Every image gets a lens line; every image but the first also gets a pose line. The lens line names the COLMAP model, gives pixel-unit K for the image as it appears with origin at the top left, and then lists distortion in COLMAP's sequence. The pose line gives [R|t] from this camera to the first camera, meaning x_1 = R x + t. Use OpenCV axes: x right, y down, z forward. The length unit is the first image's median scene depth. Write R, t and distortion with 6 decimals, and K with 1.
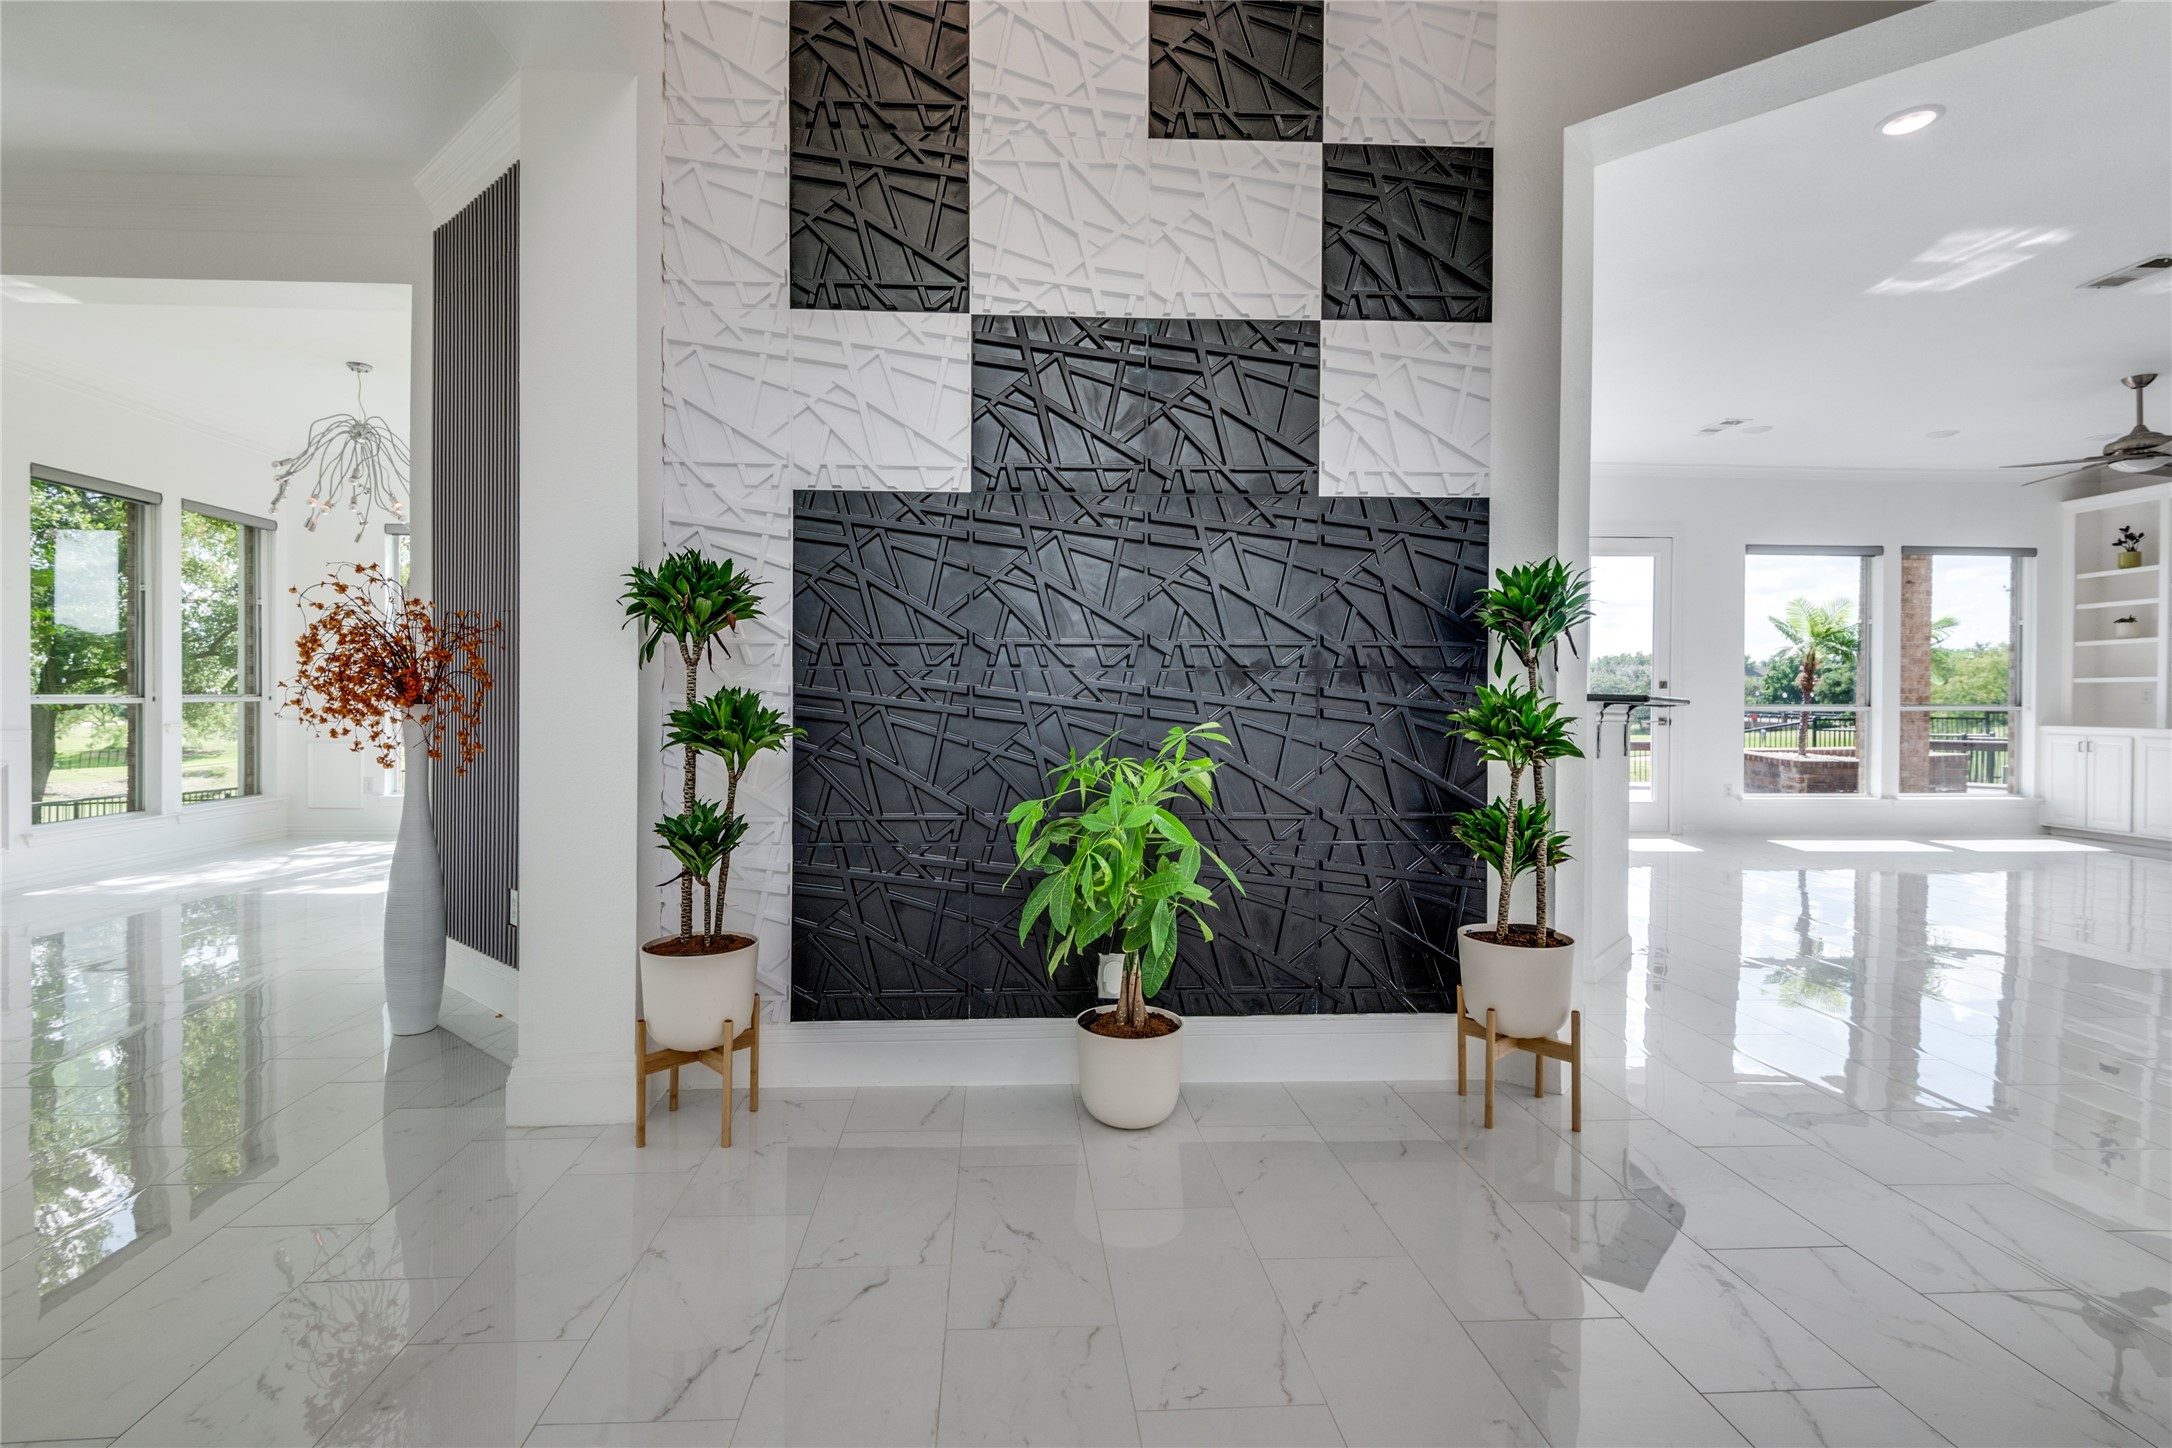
lens RADIAL K [[998.5, 0, 1043.6], [0, 998.5, 710.1], [0, 0, 1]] dist [0.027114, -0.015469]
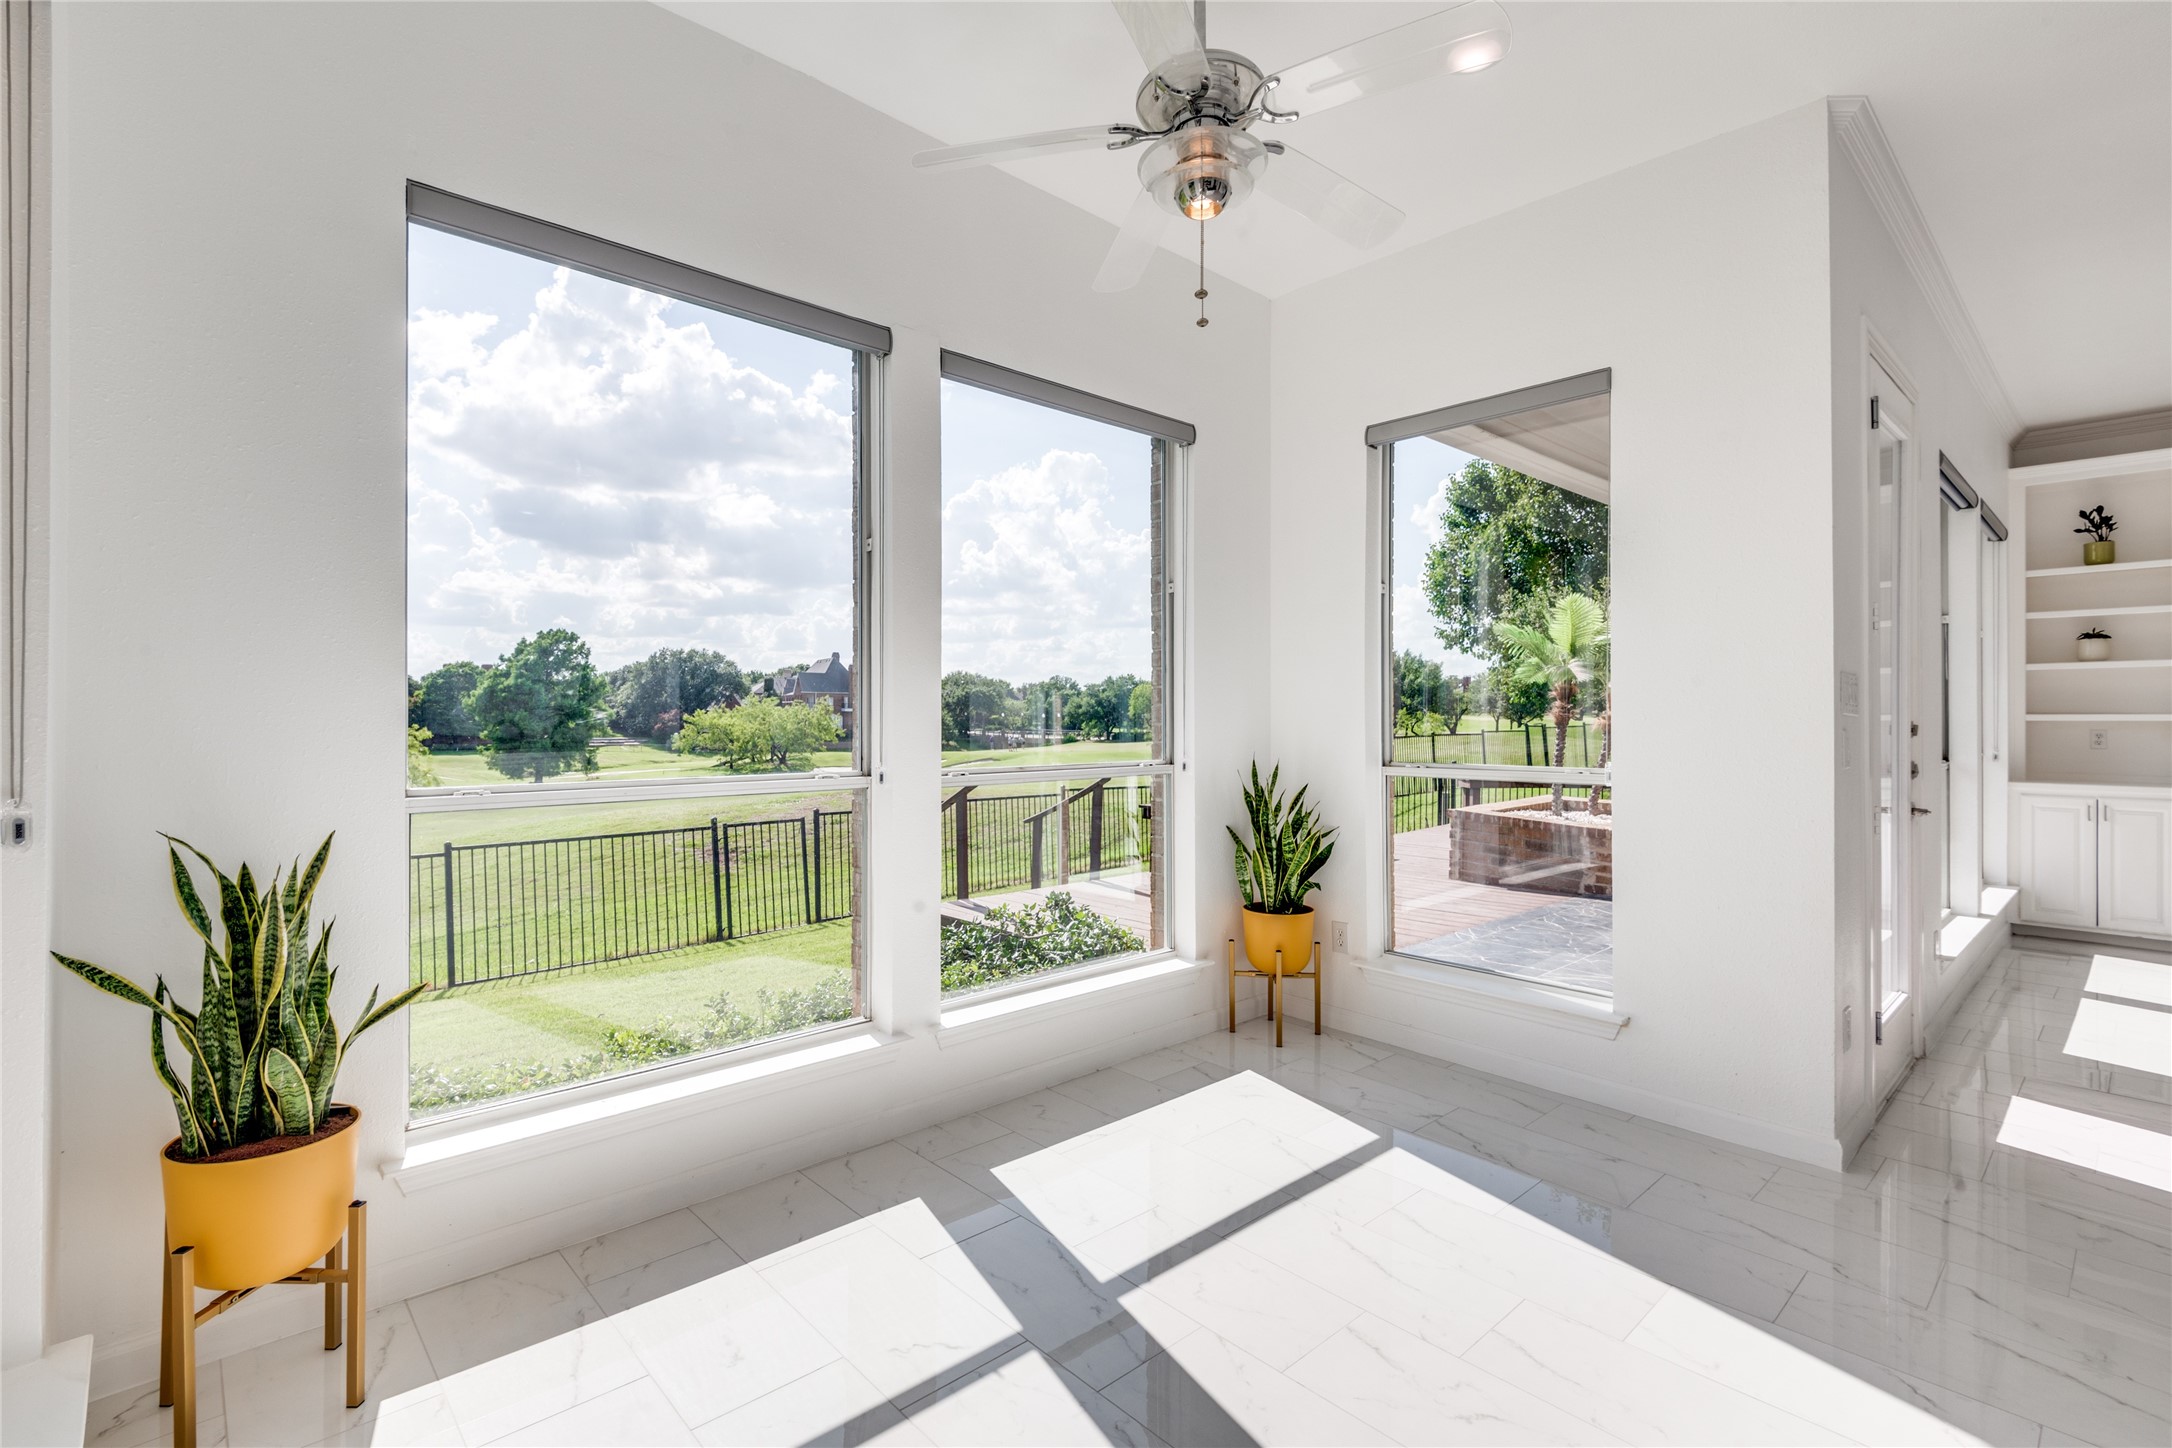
lens RADIAL K [[987.3, 0, 1088.9], [0, 987.3, 714.2], [0, 0, 1]] dist [0.028170, -0.018762]
pose [[0.767388, 0.002130, 0.641180, 0.078323], [0.007183, 0.999903, -0.011918, -0.041106], [-0.641143, 0.013752, 0.767298, 1.292214]]
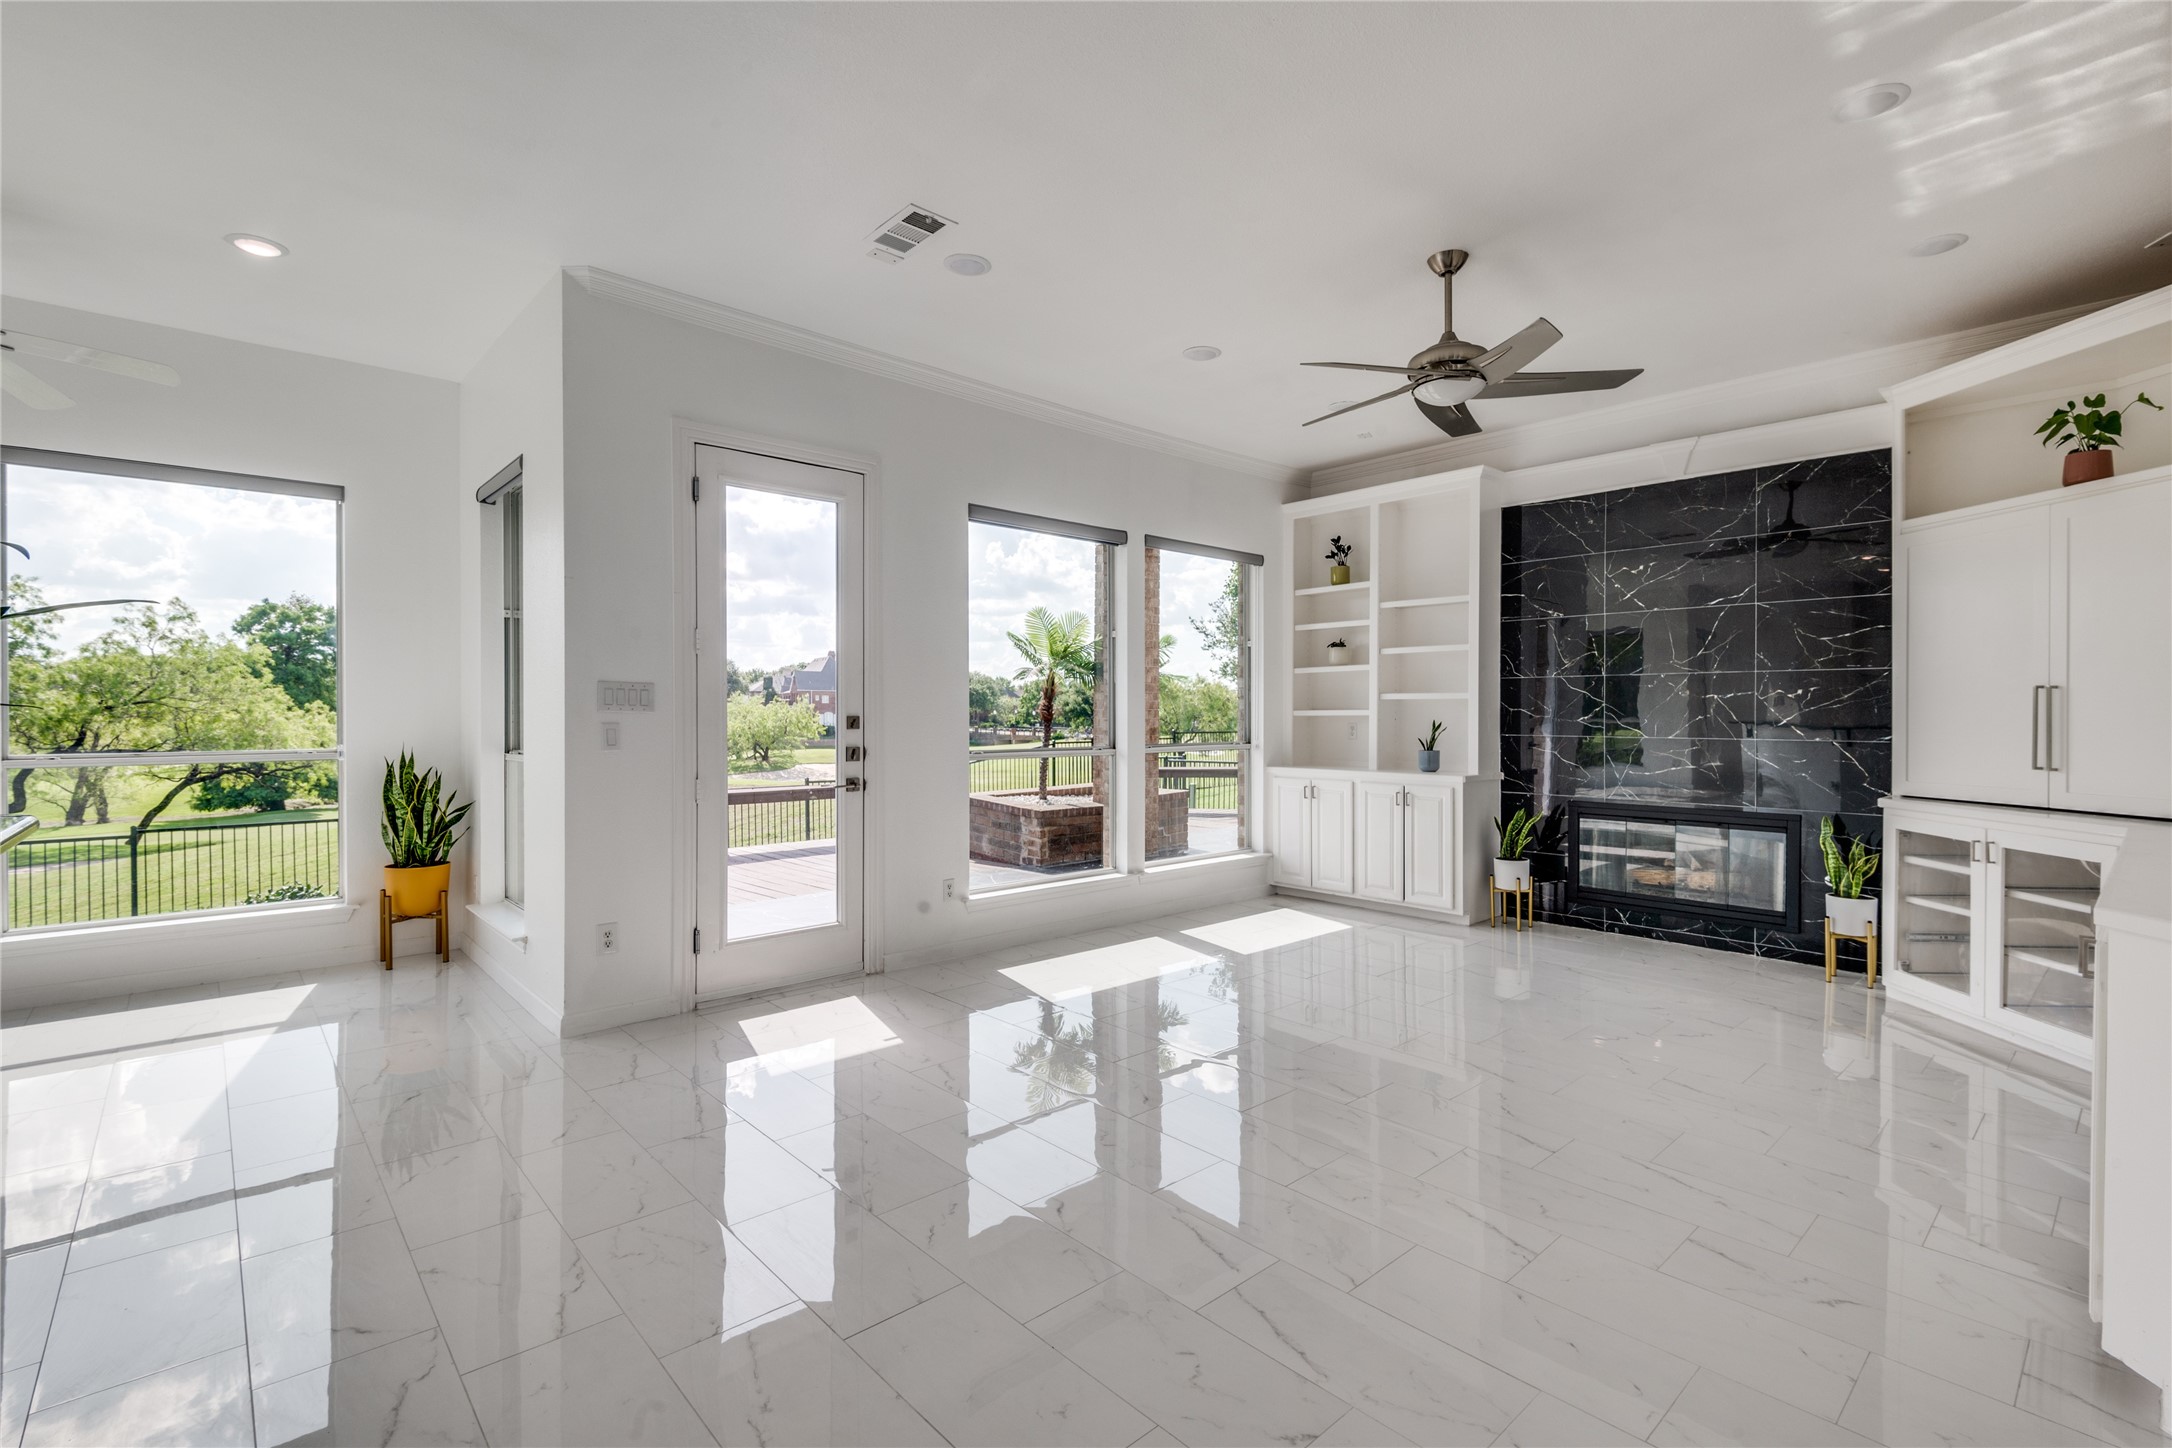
lens RADIAL K [[973.0, 0, 1092.8], [0, 973.0, 720.3], [0, 0, 1]] dist [0.024859, -0.016881]
pose [[0.768955, -0.005779, 0.639277, 0.524428], [0.009807, 0.999948, -0.002757, -0.032857], [-0.639228, 0.008389, 0.768972, 0.689828]]
